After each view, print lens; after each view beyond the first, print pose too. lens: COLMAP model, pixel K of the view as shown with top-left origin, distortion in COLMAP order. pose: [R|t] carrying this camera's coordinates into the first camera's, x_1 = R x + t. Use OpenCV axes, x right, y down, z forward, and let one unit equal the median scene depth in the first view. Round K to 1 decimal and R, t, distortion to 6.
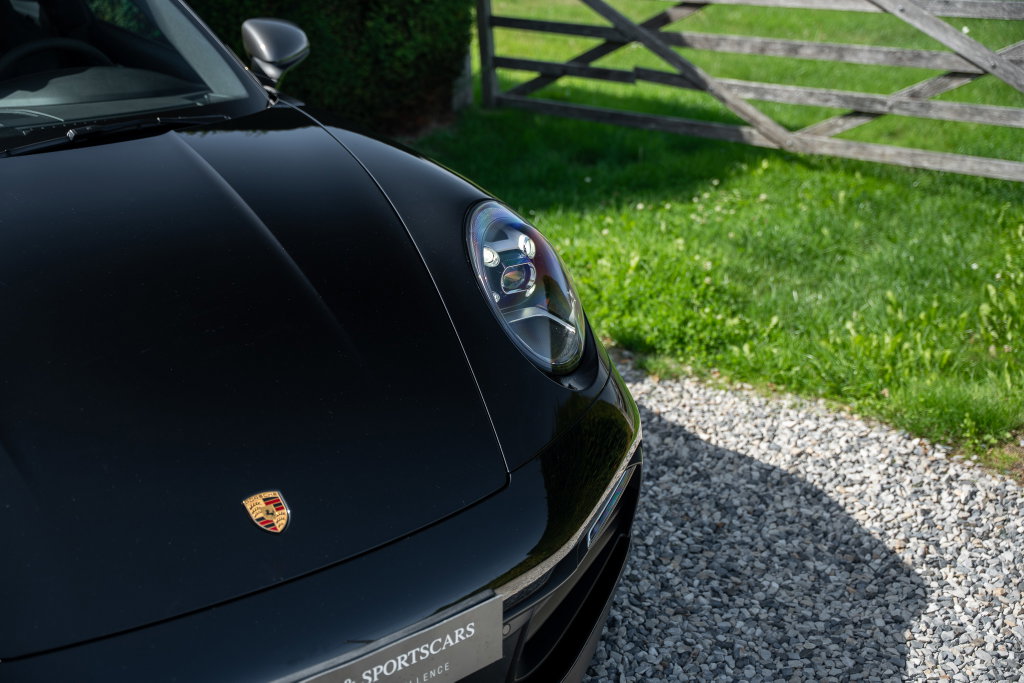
lens RADIAL K [[1278.1, 0, 512.0], [0, 1278.1, 341.5], [0, 0, 1]] dist [-0.002492, 0.362279]
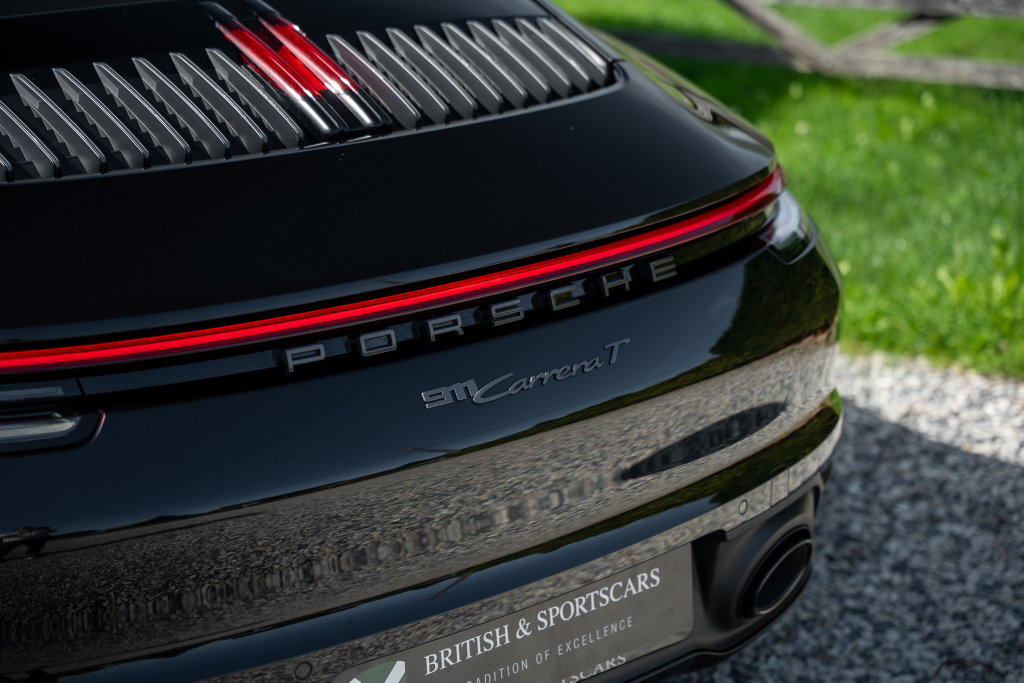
lens RADIAL K [[1952.2, 0, 512.0], [0, 1952.2, 341.5], [0, 0, 1]] dist [0.270219, 0.006025]
pose [[0.995515, -0.026815, 0.090726, -0.075332], [0.031551, 0.998191, -0.051178, 0.061759], [-0.089190, 0.053811, 0.994560, -0.104392]]
